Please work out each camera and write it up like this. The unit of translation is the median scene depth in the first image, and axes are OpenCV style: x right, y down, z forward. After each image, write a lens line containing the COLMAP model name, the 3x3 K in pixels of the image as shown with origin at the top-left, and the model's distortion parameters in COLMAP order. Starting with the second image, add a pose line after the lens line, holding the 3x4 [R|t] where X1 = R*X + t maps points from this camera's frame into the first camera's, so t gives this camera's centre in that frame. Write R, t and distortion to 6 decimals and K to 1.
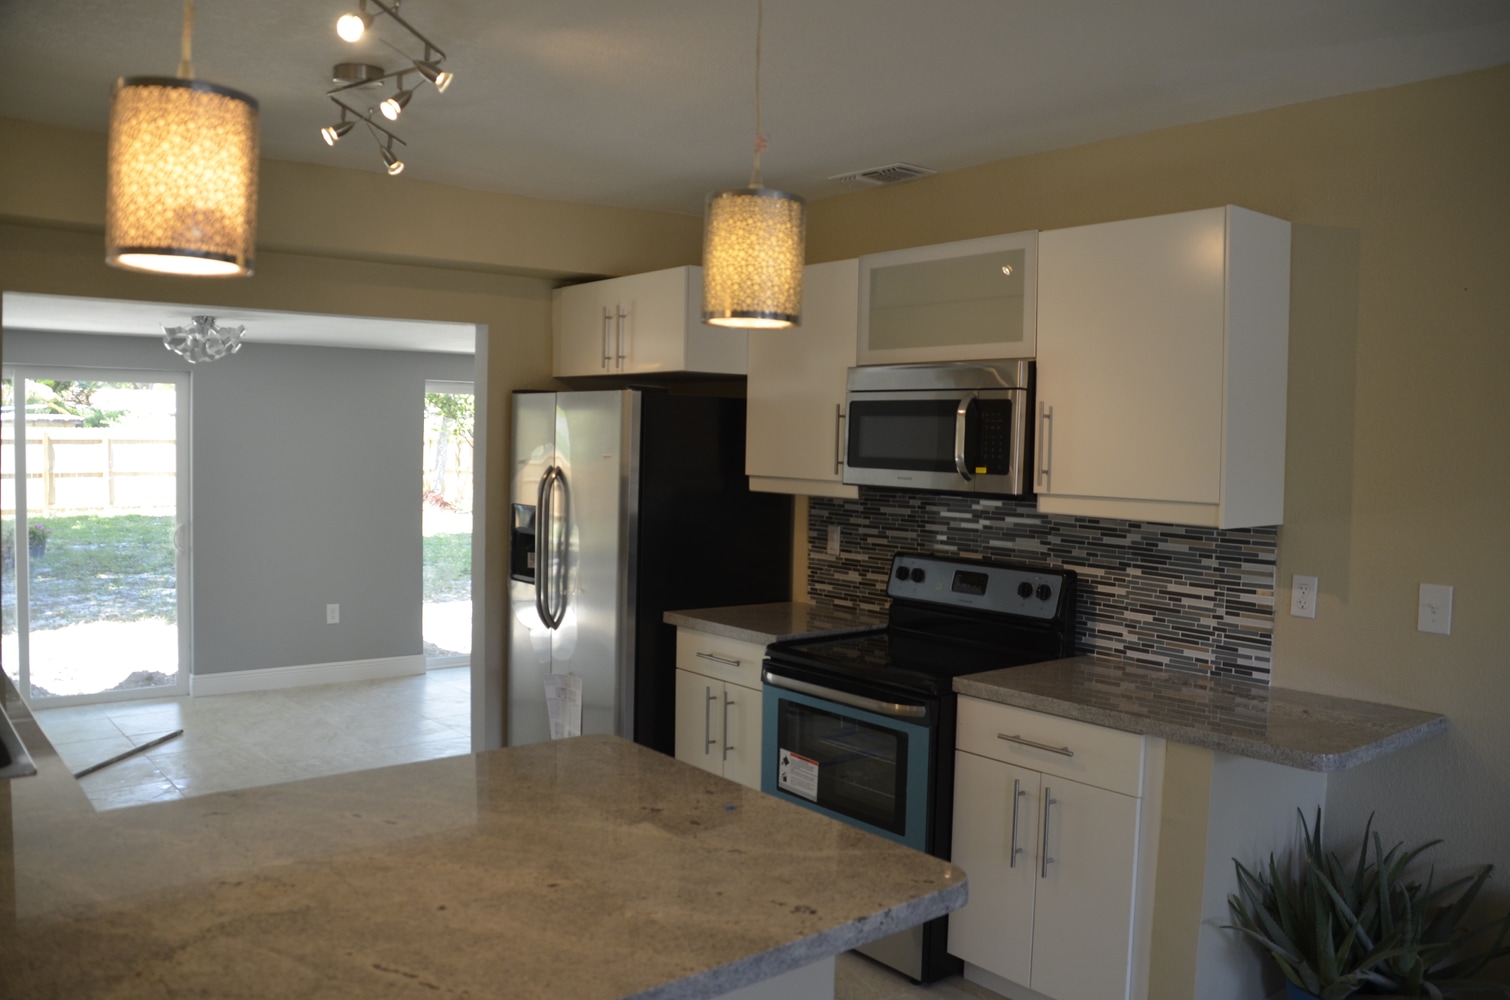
lens RADIAL K [[1187.6, 0, 755.0], [0, 1187.6, 500.0], [0, 0, 1]] dist [-0.172175, 0.149914]
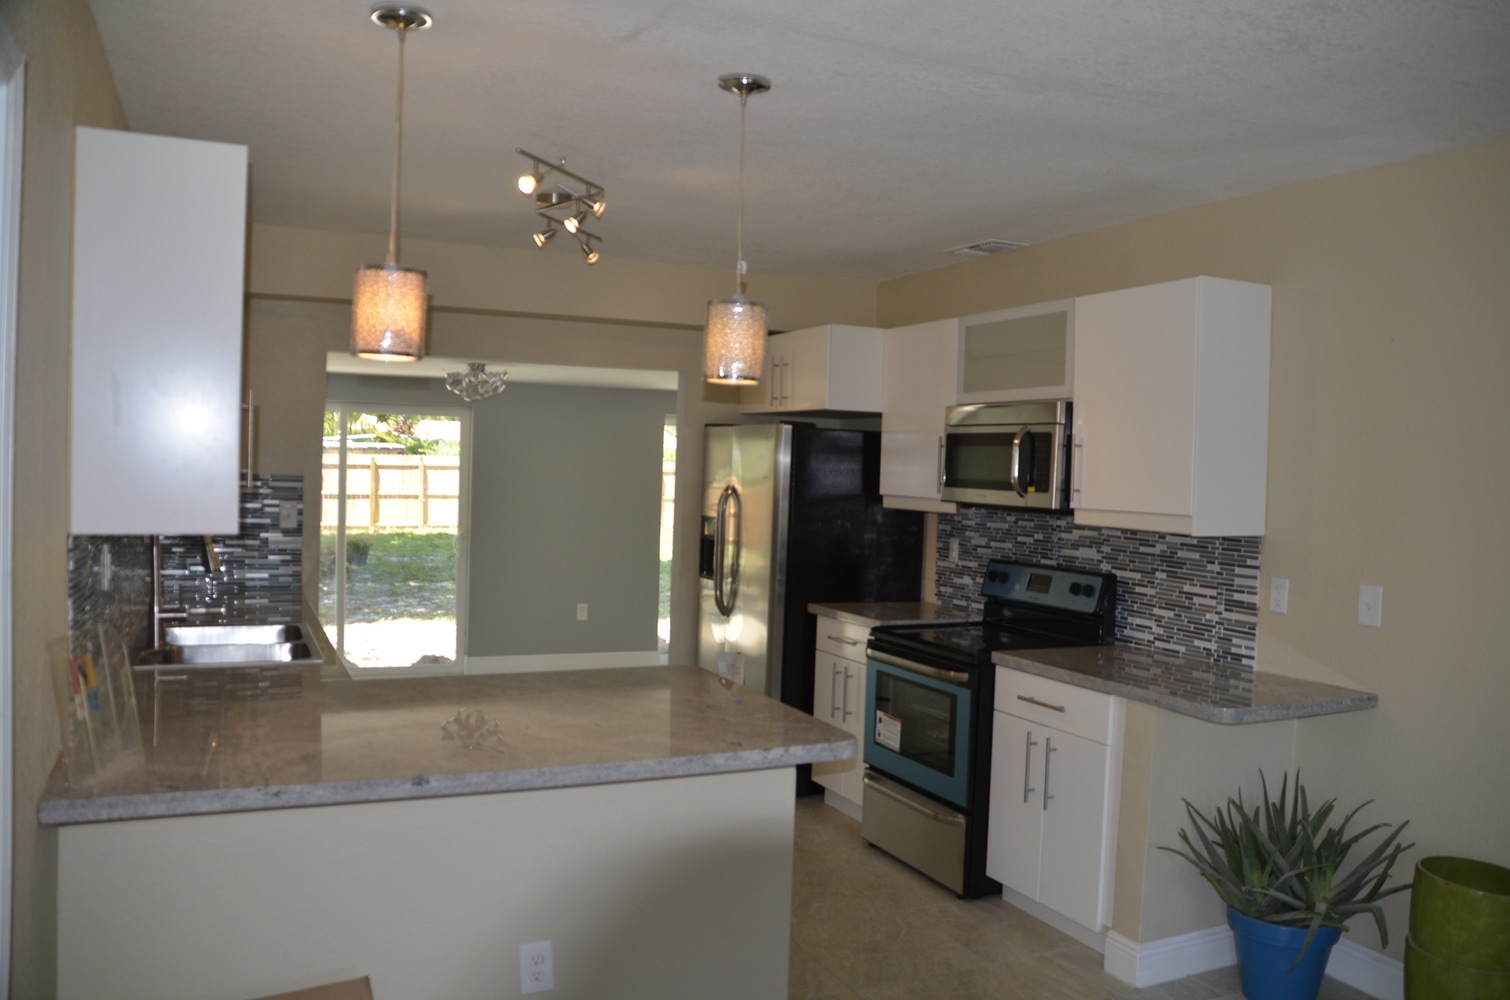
lens RADIAL K [[1187.6, 0, 755.0], [0, 1187.6, 500.0], [0, 0, 1]] dist [-0.172175, 0.149914]
pose [[0.969866, 0.016926, -0.243049, 0.198391], [-0.024102, 0.999356, -0.026579, 0.024438], [0.242442, 0.031636, 0.969650, -0.254817]]
